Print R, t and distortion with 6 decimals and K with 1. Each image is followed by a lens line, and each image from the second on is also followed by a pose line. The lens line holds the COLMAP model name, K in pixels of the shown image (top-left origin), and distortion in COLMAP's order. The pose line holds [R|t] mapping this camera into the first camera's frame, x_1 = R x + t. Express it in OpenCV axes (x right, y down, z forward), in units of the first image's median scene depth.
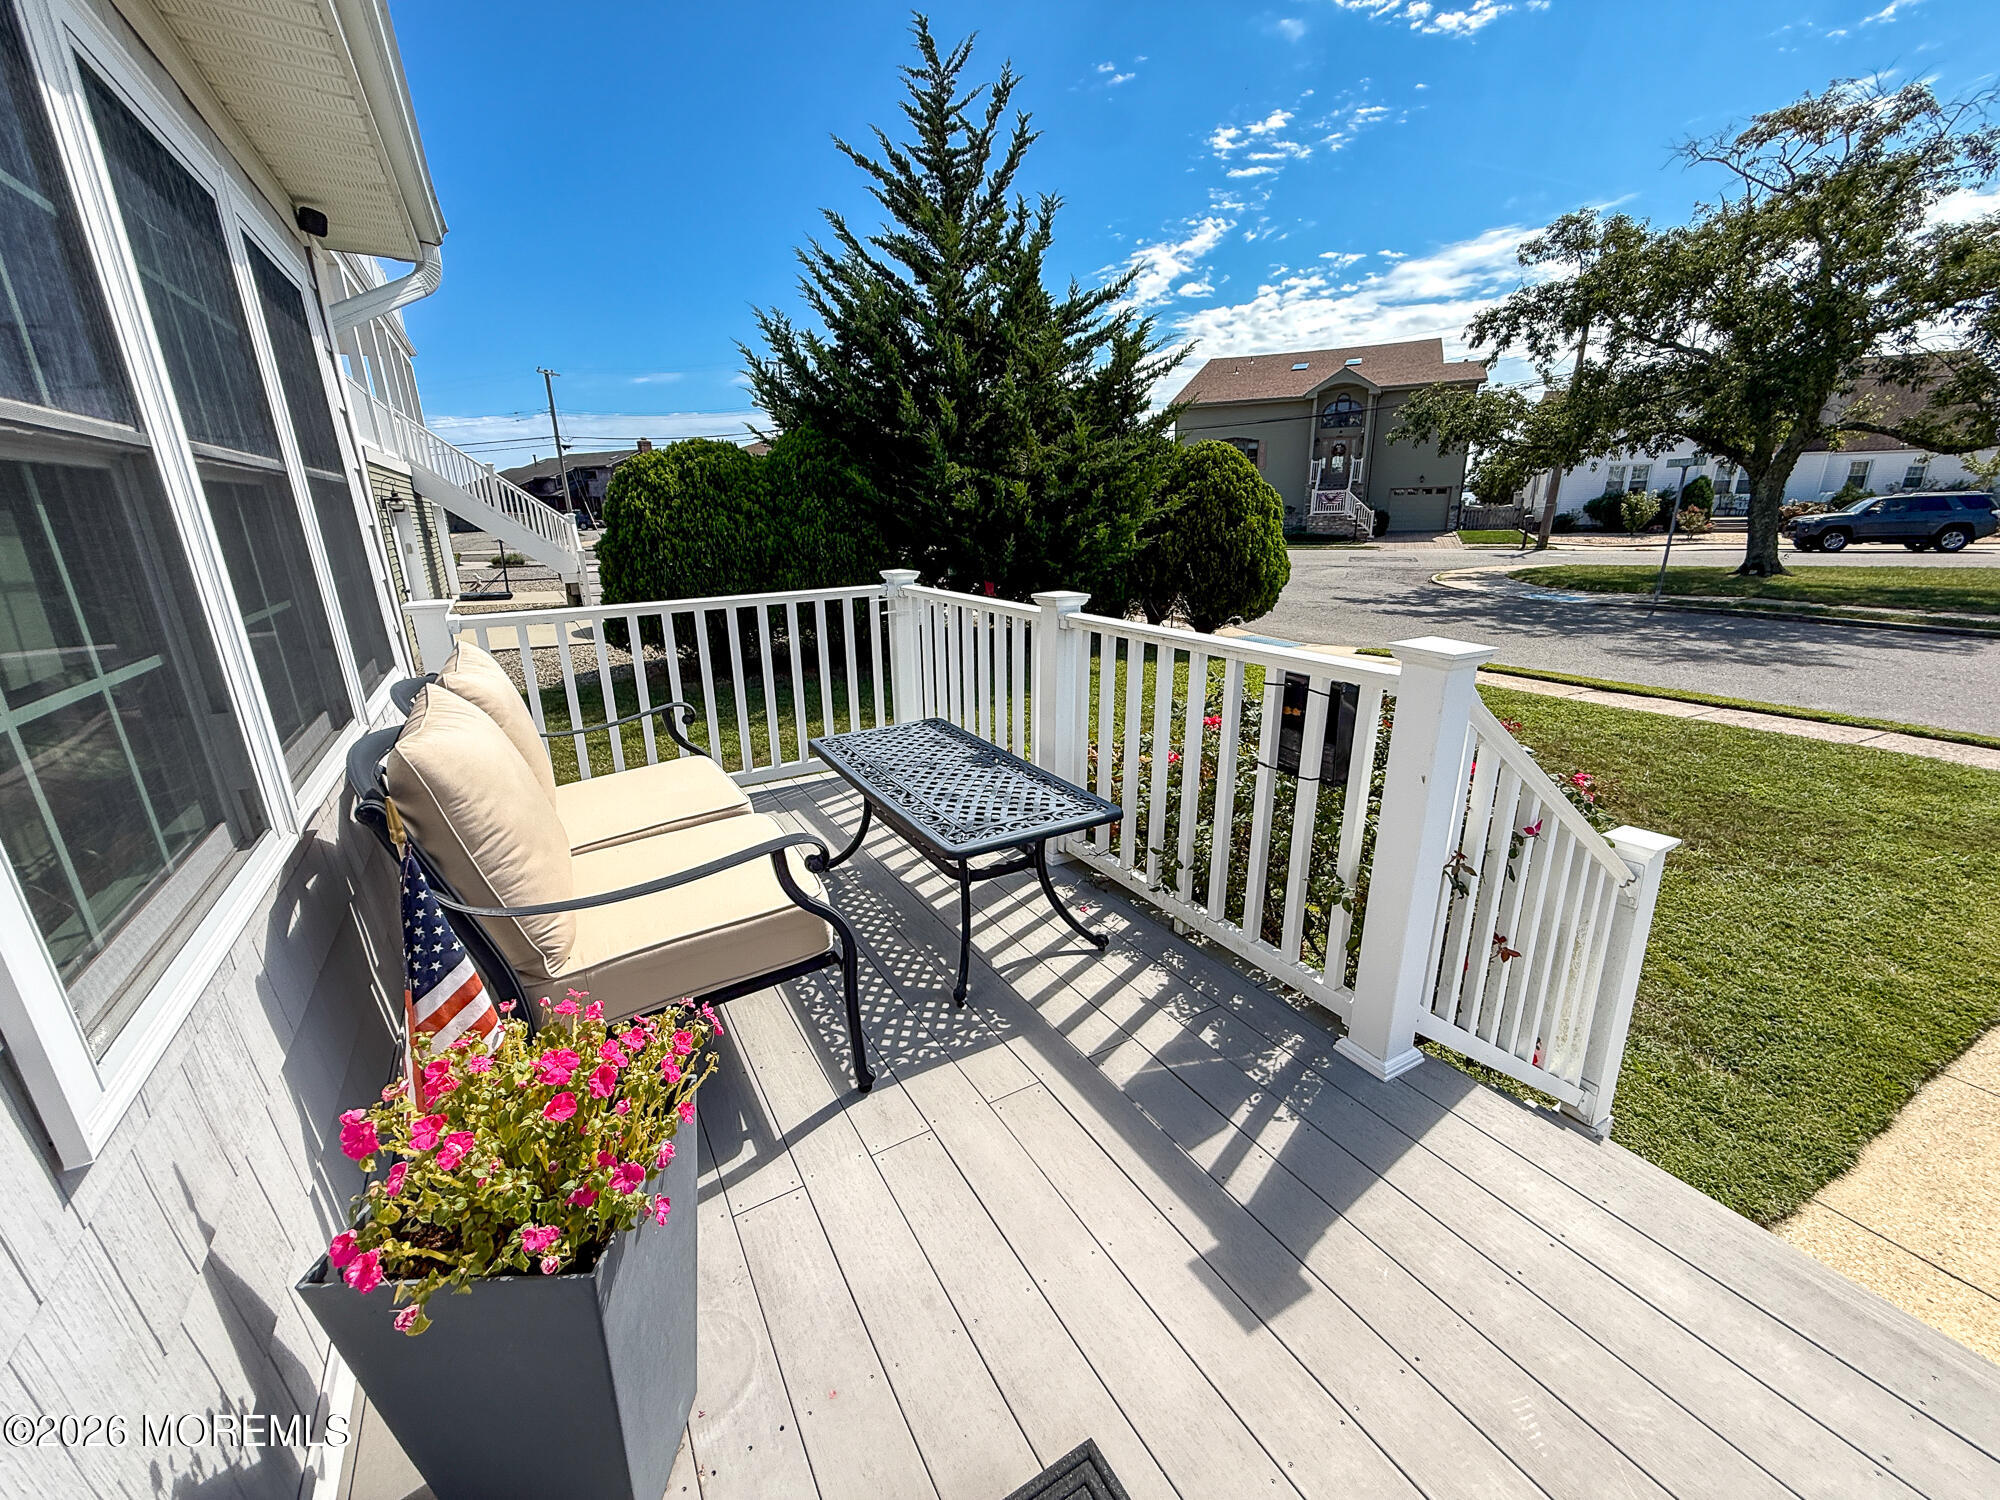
lens RADIAL K [[805.5, 0, 992.8], [0, 805.5, 747.8], [0, 0, 1]] dist [-0.000345, 0.000548]
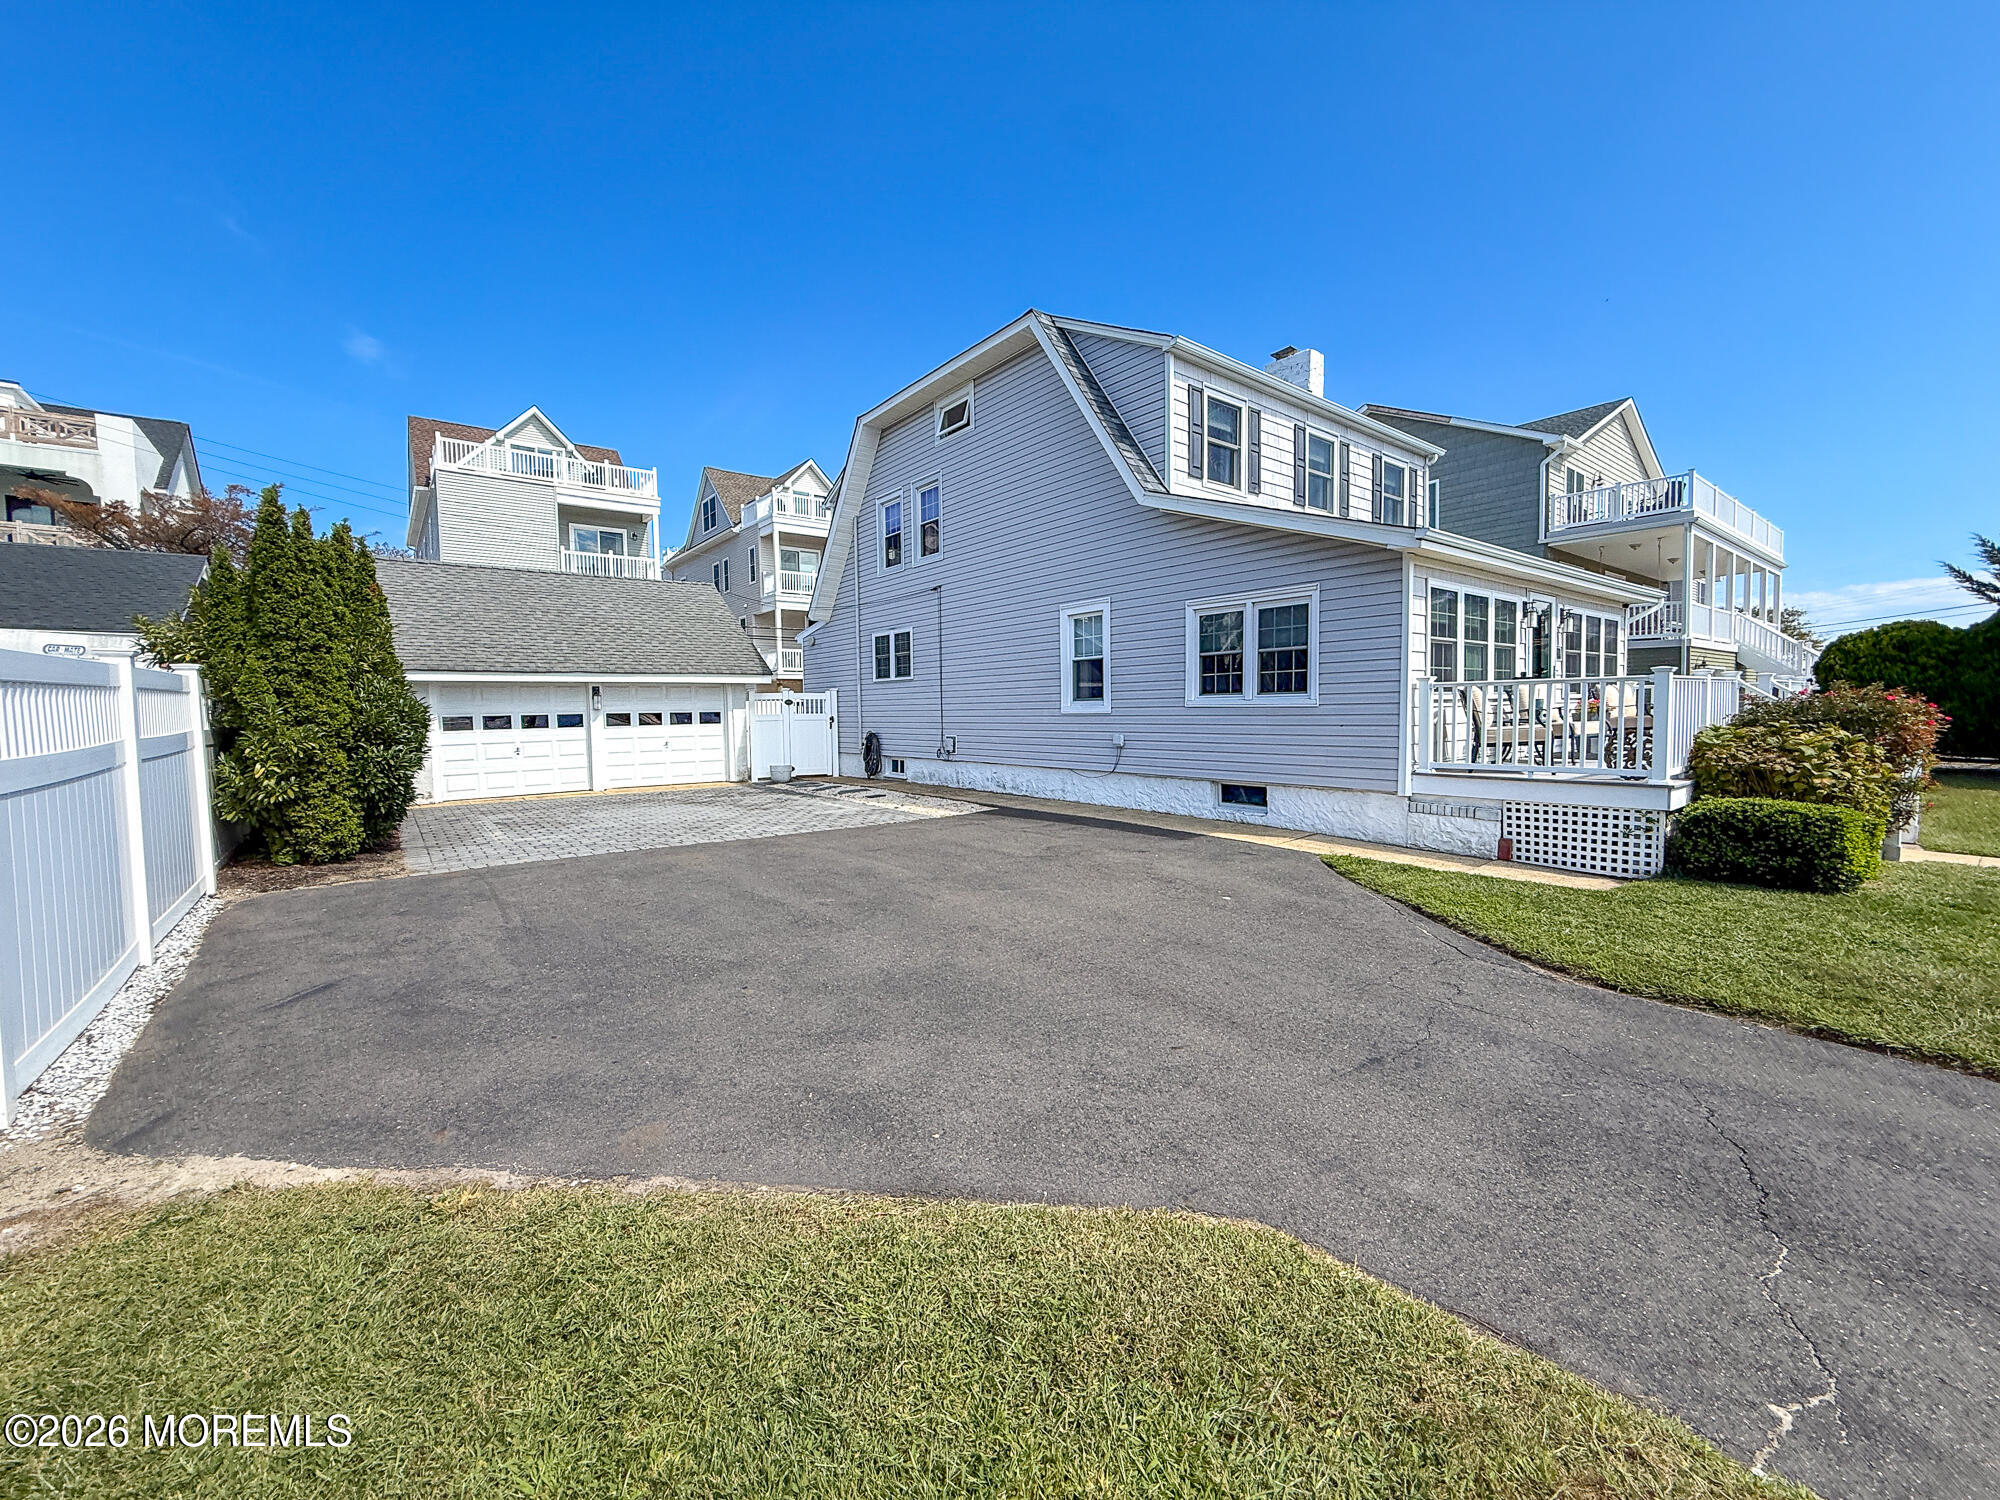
lens RADIAL K [[801.8, 0, 1000.0], [0, 801.8, 750.0], [0, 0, 1]] dist [-0.000032, 0.000106]
pose [[0.149225, 0.070445, -0.986291, 0.858892], [-0.274988, 0.961067, 0.027038, 0.276583], [0.949797, 0.267184, 0.162787, -0.790126]]
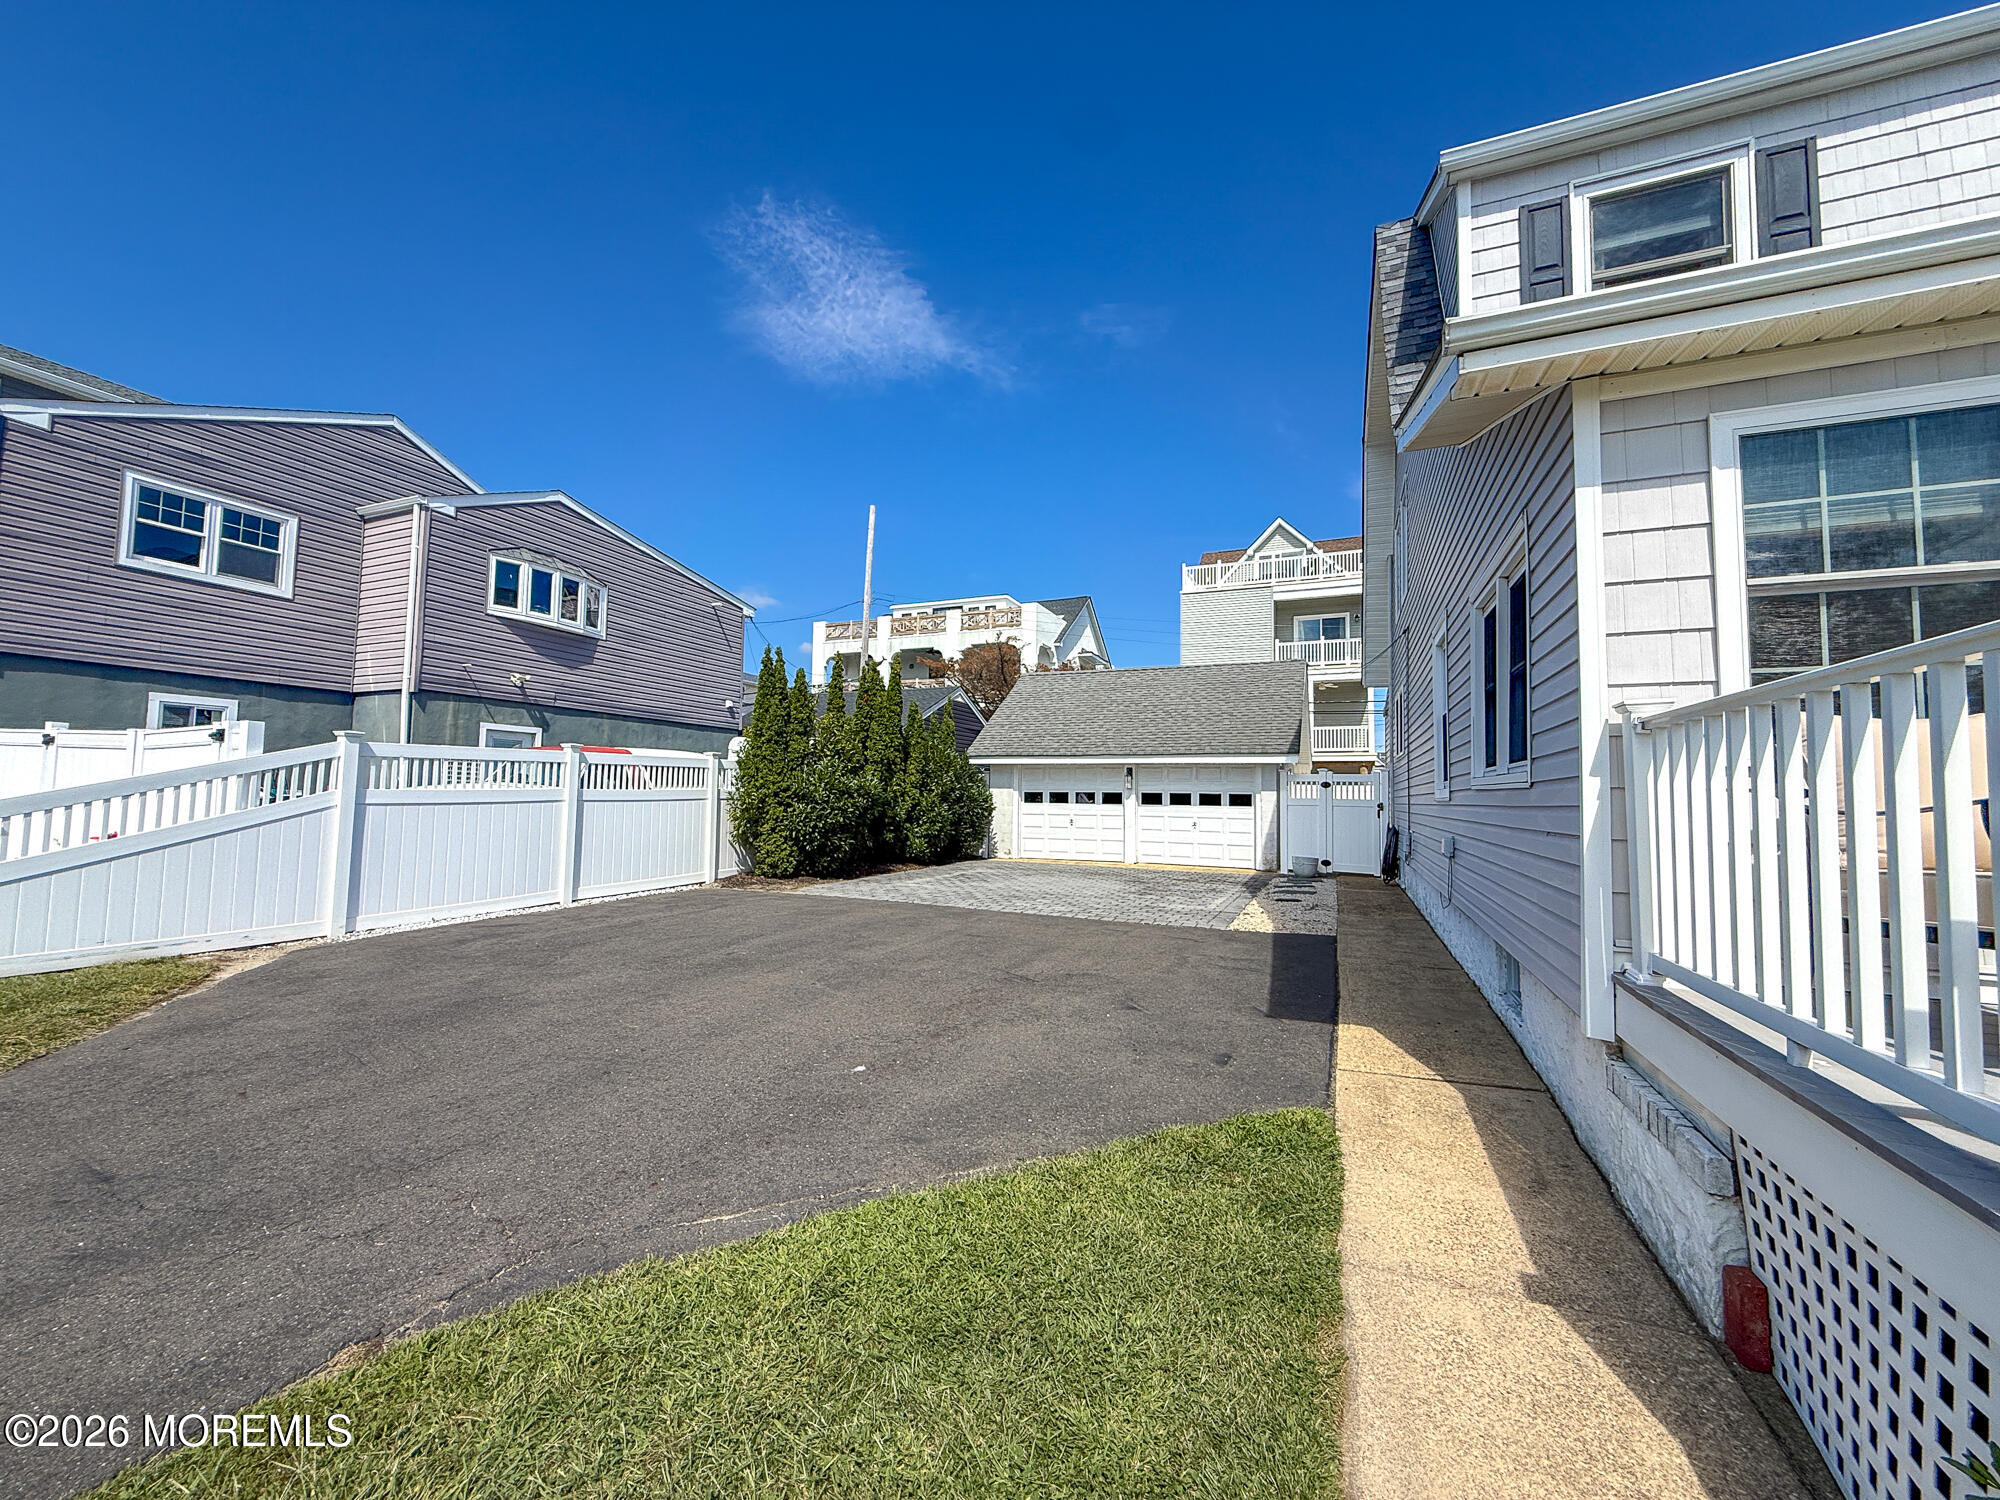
lens RADIAL K [[801.3, 0, 985.3], [0, 801.3, 750.6], [0, 0, 1]] dist [0.000920, 0.000407]
pose [[-0.805091, -0.025342, -0.592610, 0.482469], [-0.170800, 0.966675, 0.190703, 0.115956], [0.568028, 0.254751, -0.782589, -0.193867]]
